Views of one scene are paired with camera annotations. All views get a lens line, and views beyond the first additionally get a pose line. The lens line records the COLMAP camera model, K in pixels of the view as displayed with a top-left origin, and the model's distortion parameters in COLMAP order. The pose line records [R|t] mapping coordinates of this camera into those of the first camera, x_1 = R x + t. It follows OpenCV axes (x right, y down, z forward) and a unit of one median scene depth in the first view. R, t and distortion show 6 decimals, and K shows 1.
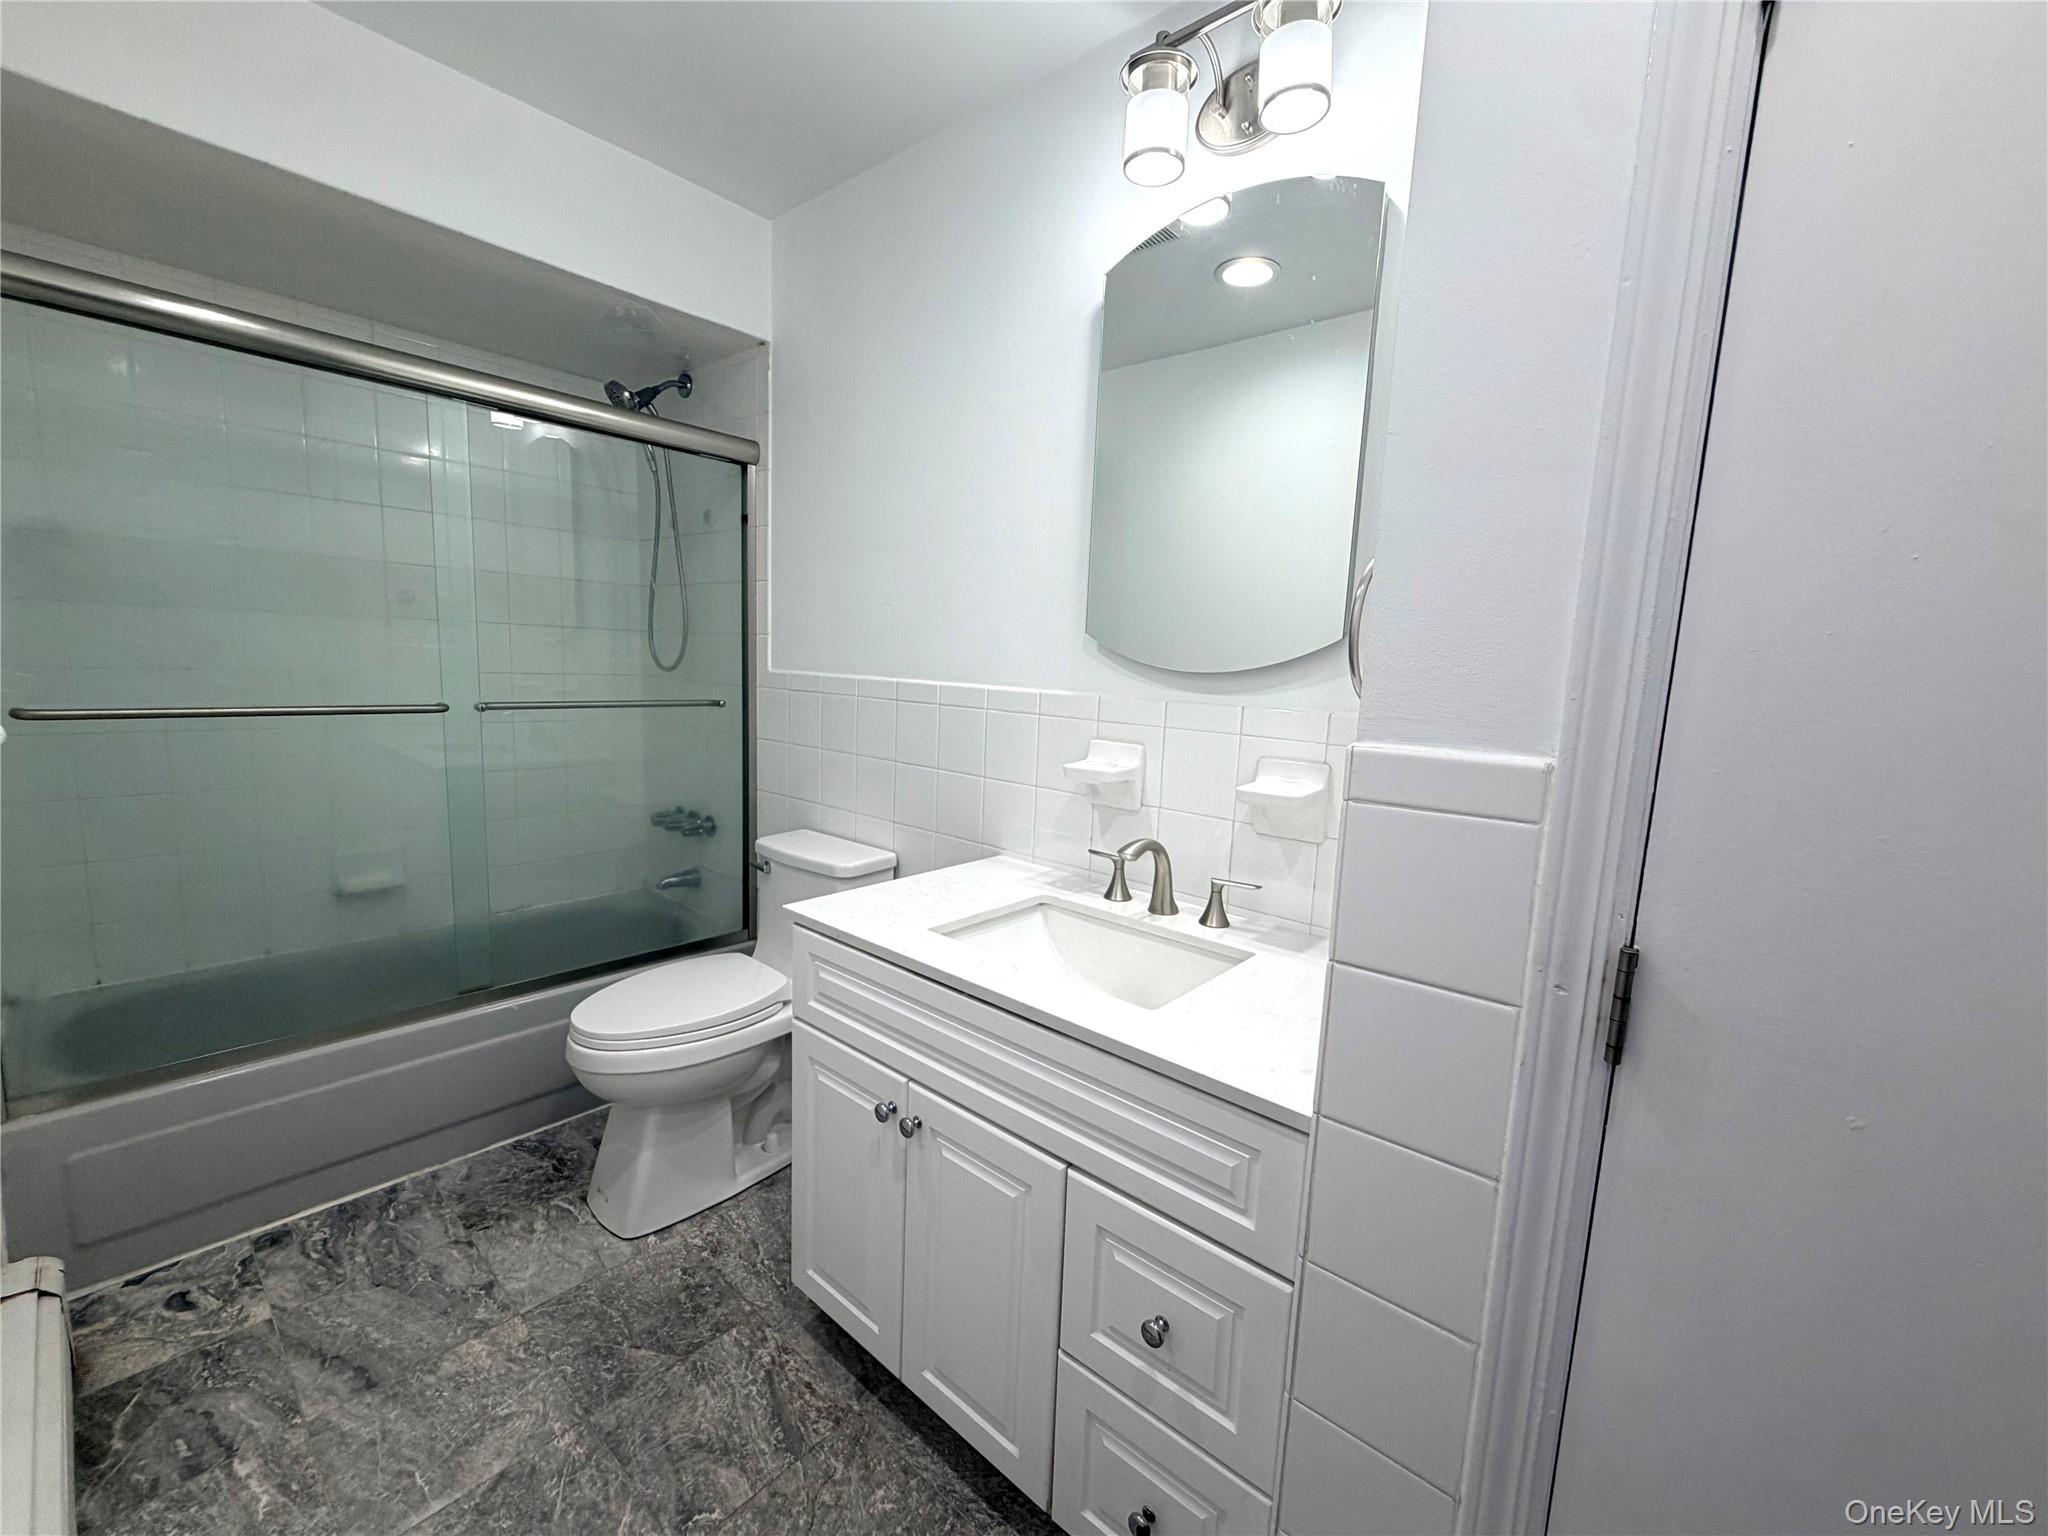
lens RADIAL K [[827.0, 0, 1026.7], [0, 827.0, 769.3], [0, 0, 1]] dist [0.000600, -0.000464]
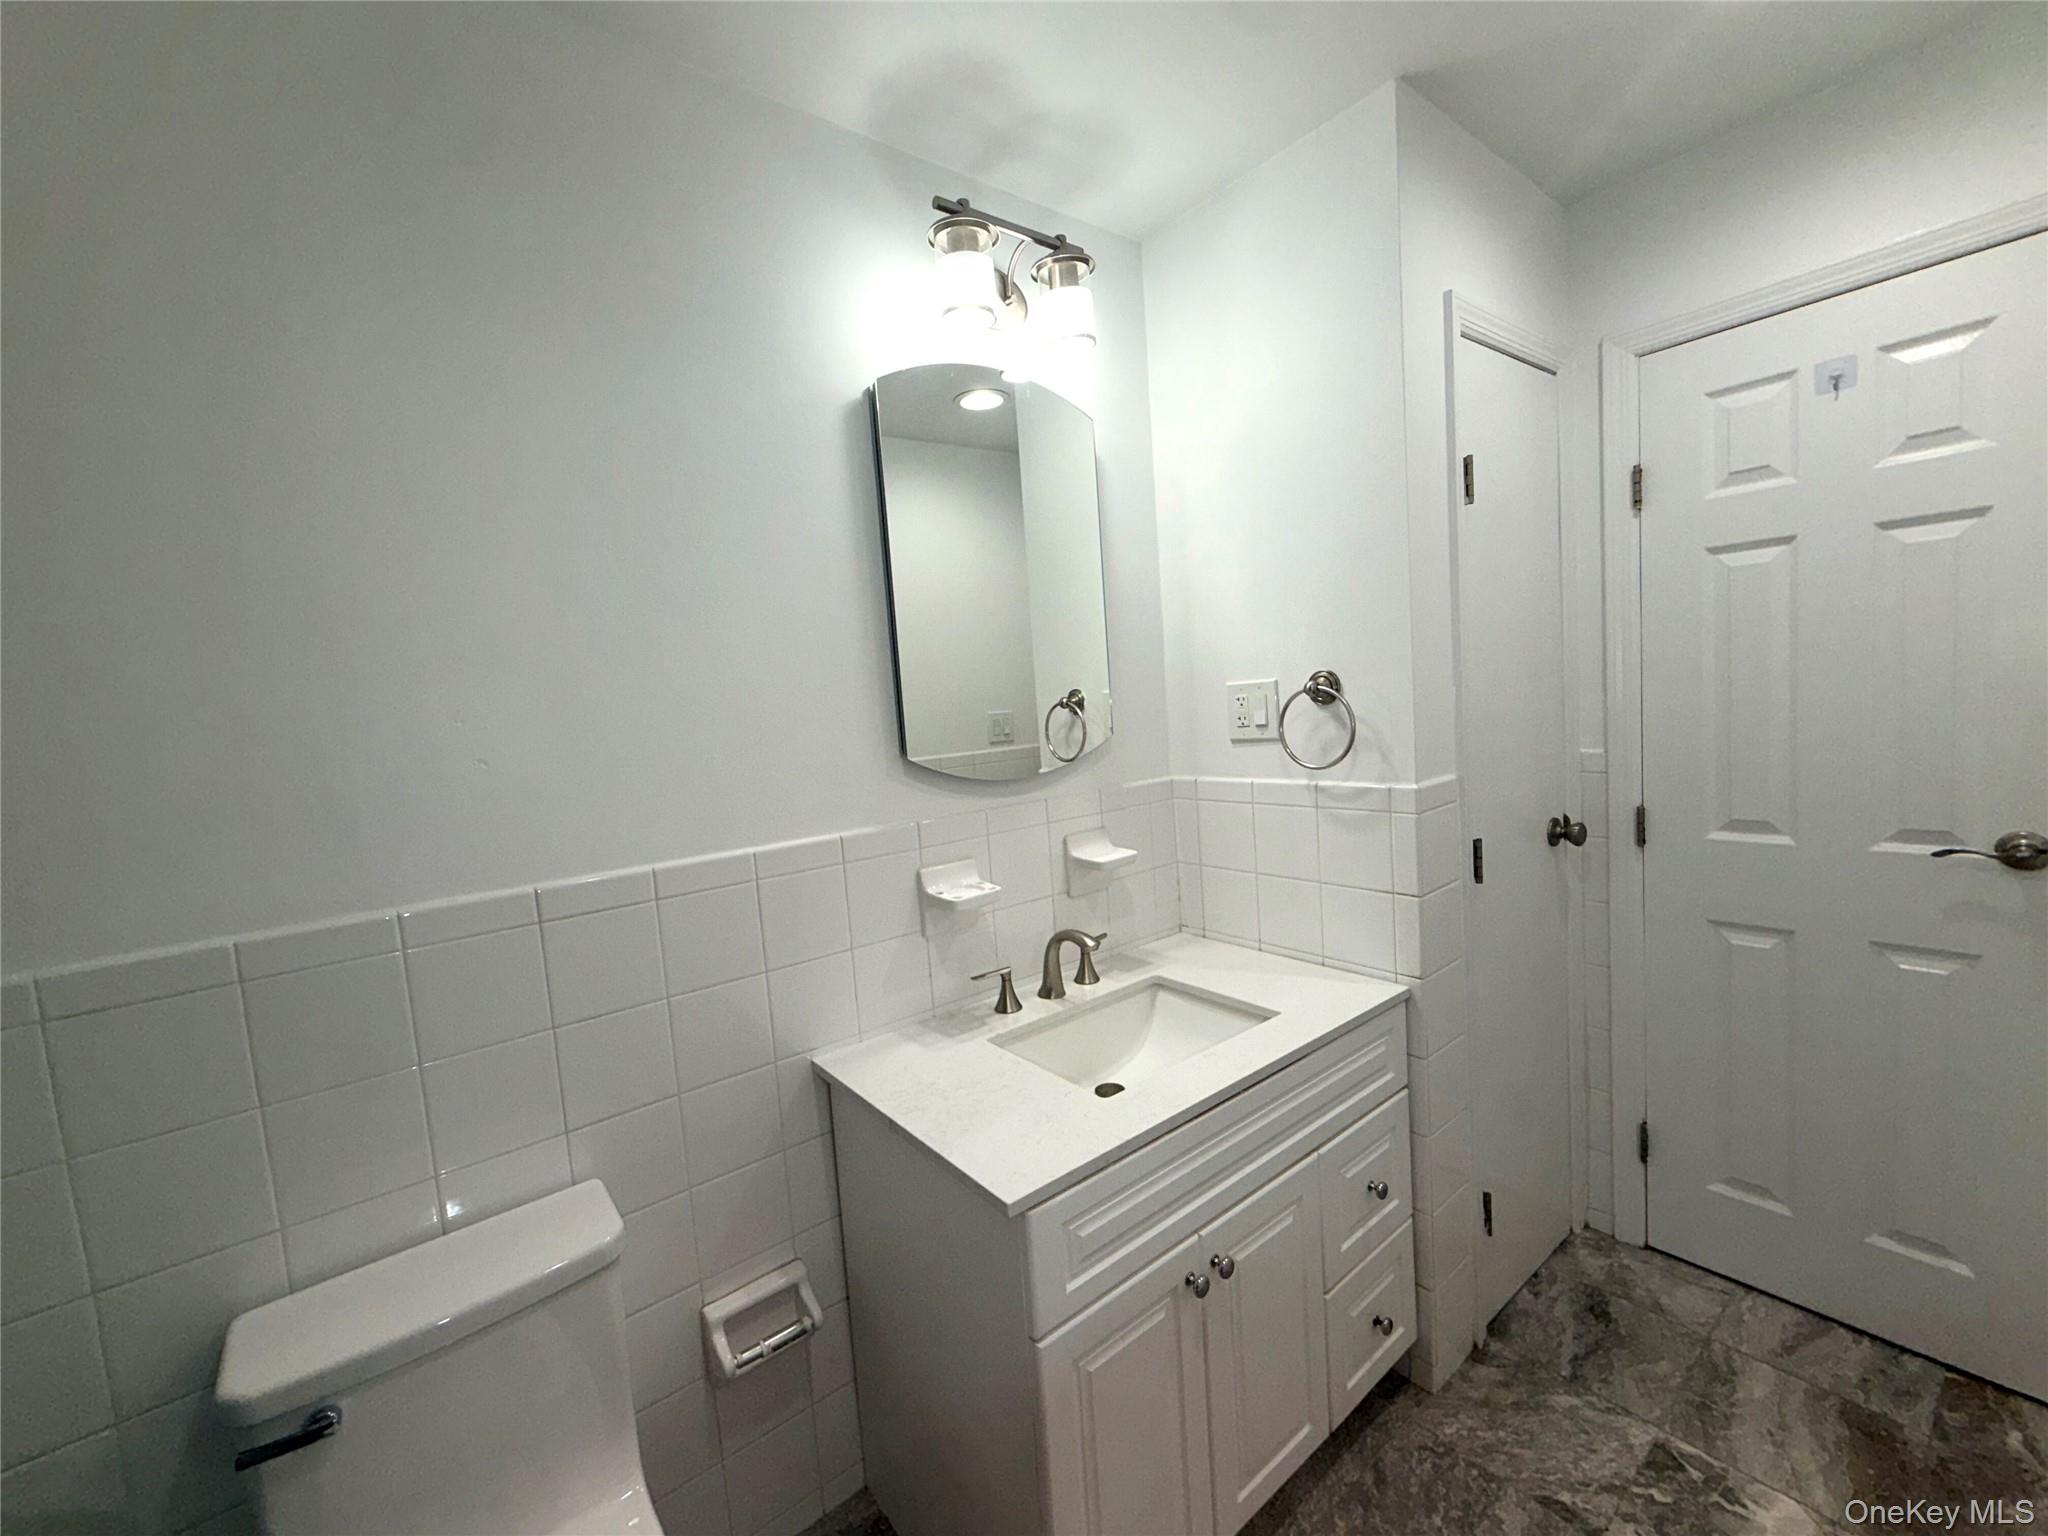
lens RADIAL K [[827.0, 0, 1026.7], [0, 827.0, 769.3], [0, 0, 1]] dist [0.000600, -0.000464]
pose [[0.186614, -0.140017, 0.972404, -0.867756], [0.211639, 0.972282, 0.099384, -0.235585], [-0.959367, 0.187252, 0.211075, 0.745379]]
